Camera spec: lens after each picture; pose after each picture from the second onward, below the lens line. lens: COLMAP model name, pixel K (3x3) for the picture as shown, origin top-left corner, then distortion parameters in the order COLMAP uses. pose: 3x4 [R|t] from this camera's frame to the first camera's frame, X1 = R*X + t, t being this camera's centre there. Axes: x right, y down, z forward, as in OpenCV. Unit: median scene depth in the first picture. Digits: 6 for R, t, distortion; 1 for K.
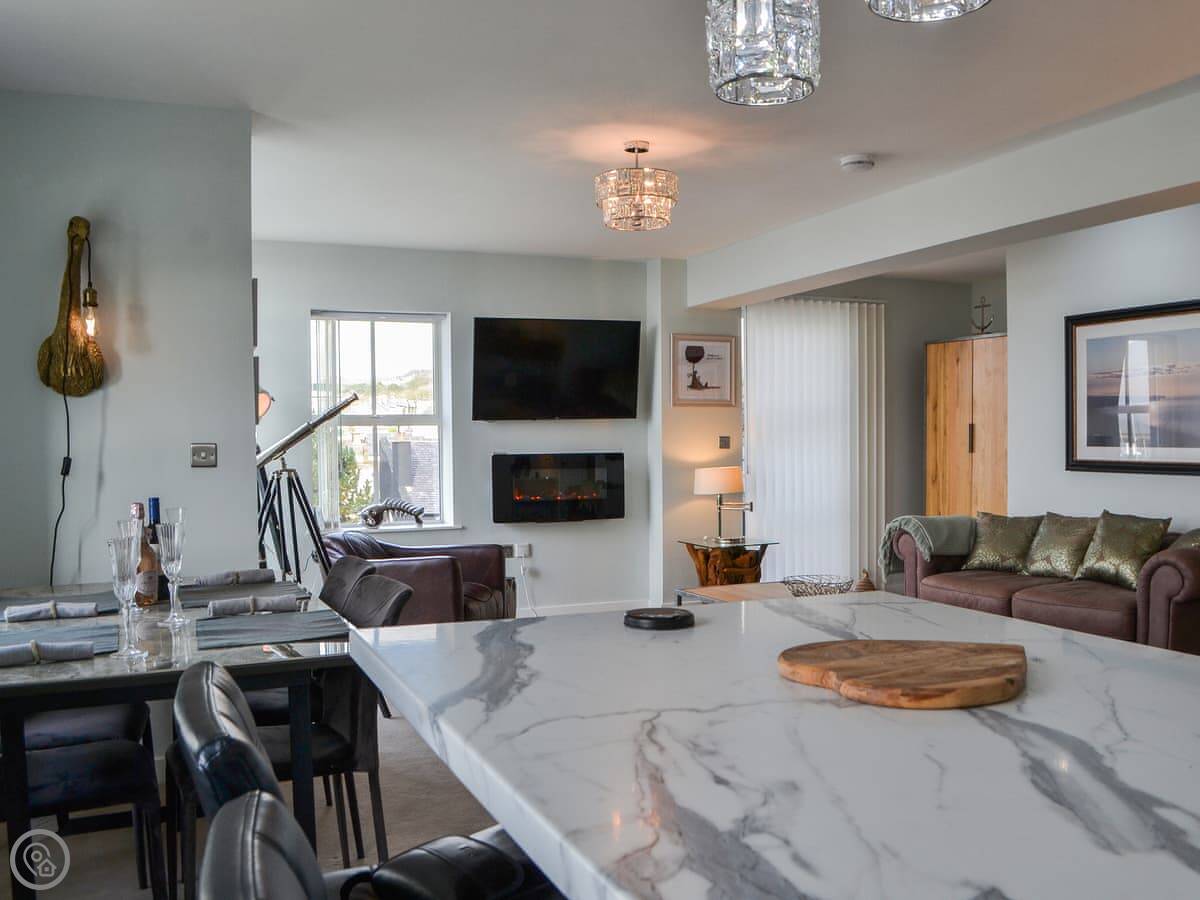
lens RADIAL K [[1126.3, 0, 596.0], [0, 1126.3, 452.0], [0, 0, 1]] dist [0.023209, 0.000000]
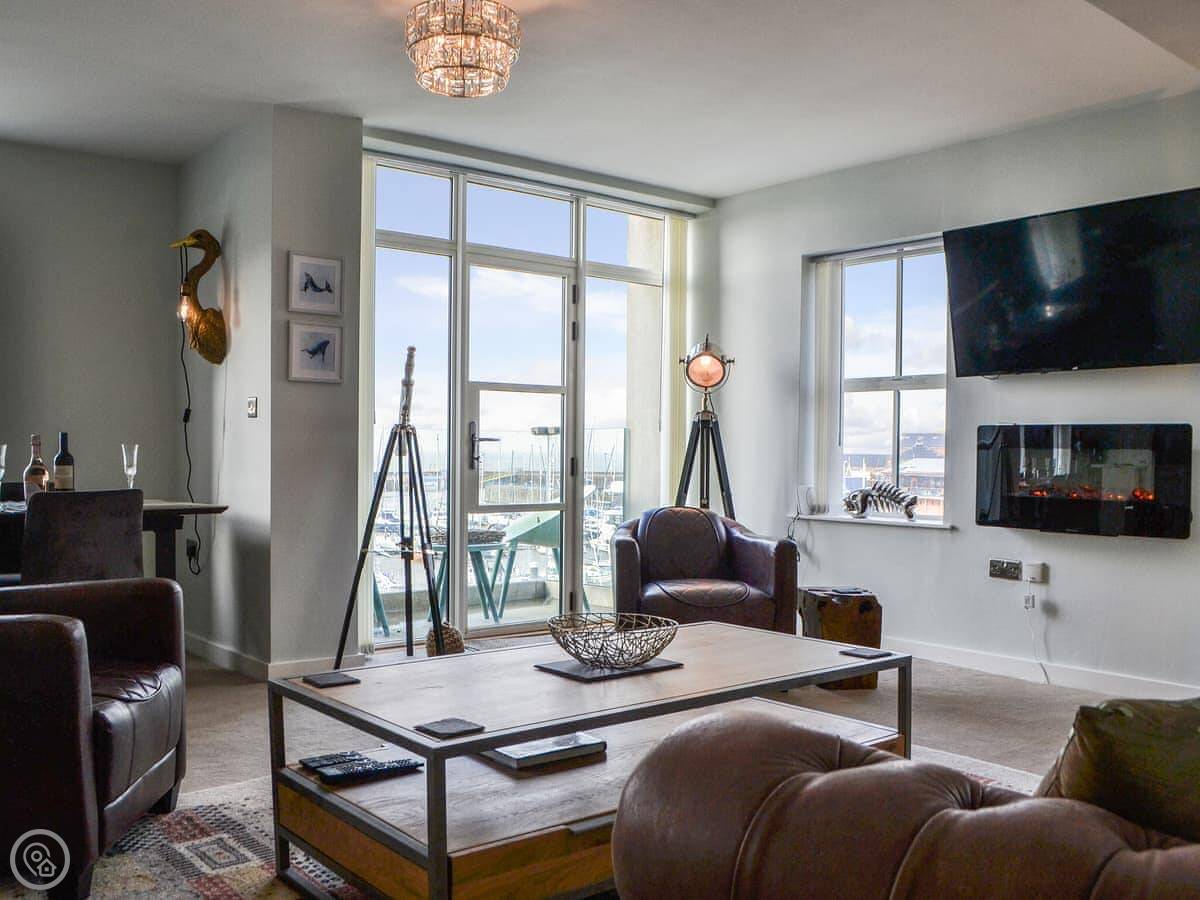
lens RADIAL K [[1126.3, 0, 589.7], [0, 1126.3, 448.1], [0, 0, 1]] dist [0.023209, 0.000000]
pose [[0.340855, 0.019475, -0.939914, 0.466643], [-0.027166, 0.999572, 0.010860, 0.015226], [0.939723, 0.021832, 0.341238, 0.536184]]
